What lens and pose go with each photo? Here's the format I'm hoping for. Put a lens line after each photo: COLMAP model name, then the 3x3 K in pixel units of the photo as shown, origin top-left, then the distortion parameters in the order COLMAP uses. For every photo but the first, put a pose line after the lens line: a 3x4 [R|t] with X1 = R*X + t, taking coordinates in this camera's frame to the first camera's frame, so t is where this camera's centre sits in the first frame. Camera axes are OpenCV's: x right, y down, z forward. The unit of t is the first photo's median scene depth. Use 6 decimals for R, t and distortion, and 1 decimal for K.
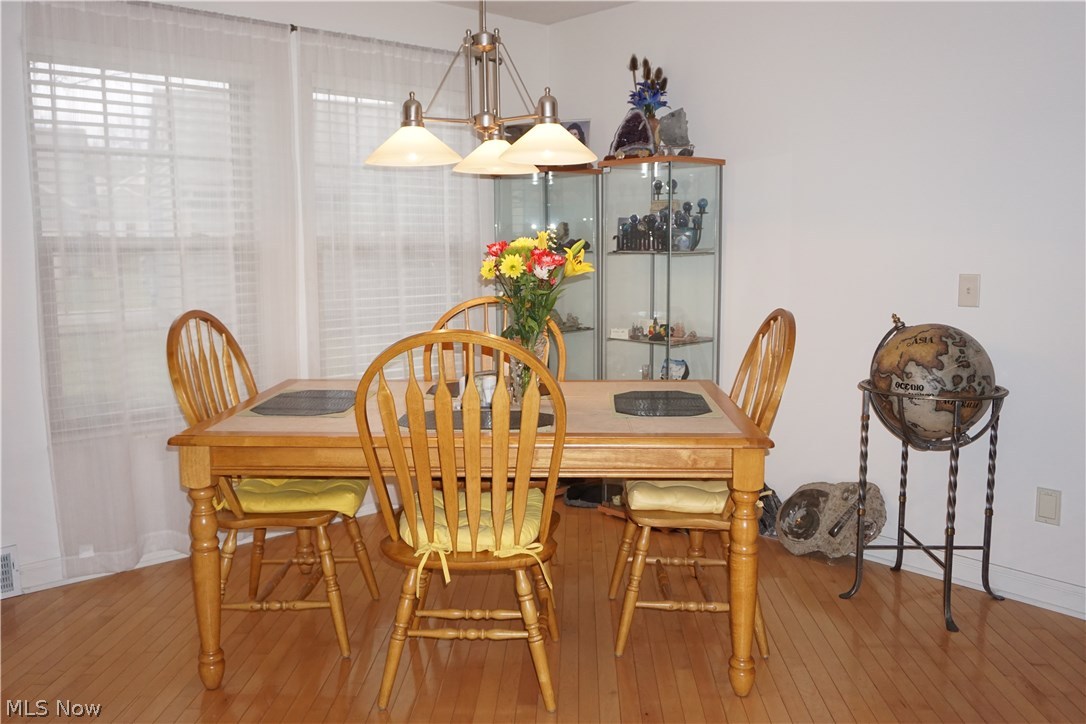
lens RADIAL K [[921.5, 0, 542.9], [0, 921.5, 353.9], [0, 0, 1]] dist [-0.006603, -0.002058]
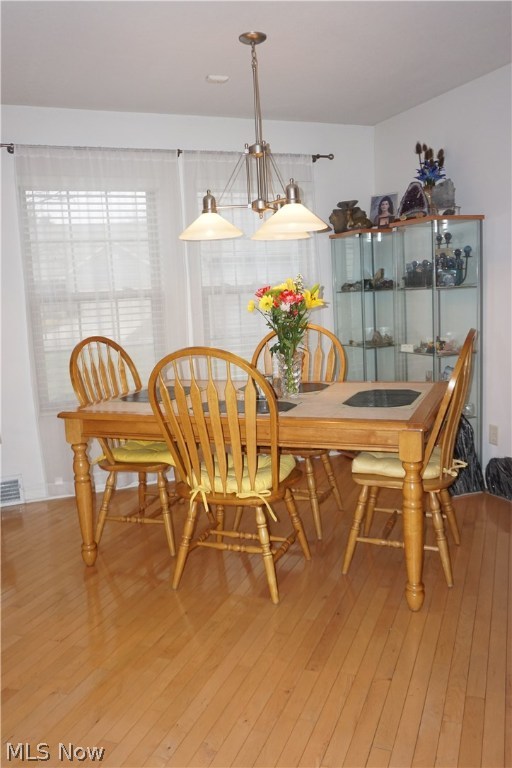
lens RADIAL K [[651.7, 0, 256.0], [0, 651.7, 384.0], [0, 0, 1]] dist [-0.006603, -0.002058]
pose [[0.939648, 0.009064, -0.342022, 0.295517], [0.001650, 0.999517, 0.031021, 0.001336], [0.342138, -0.029713, 0.939180, 0.010940]]
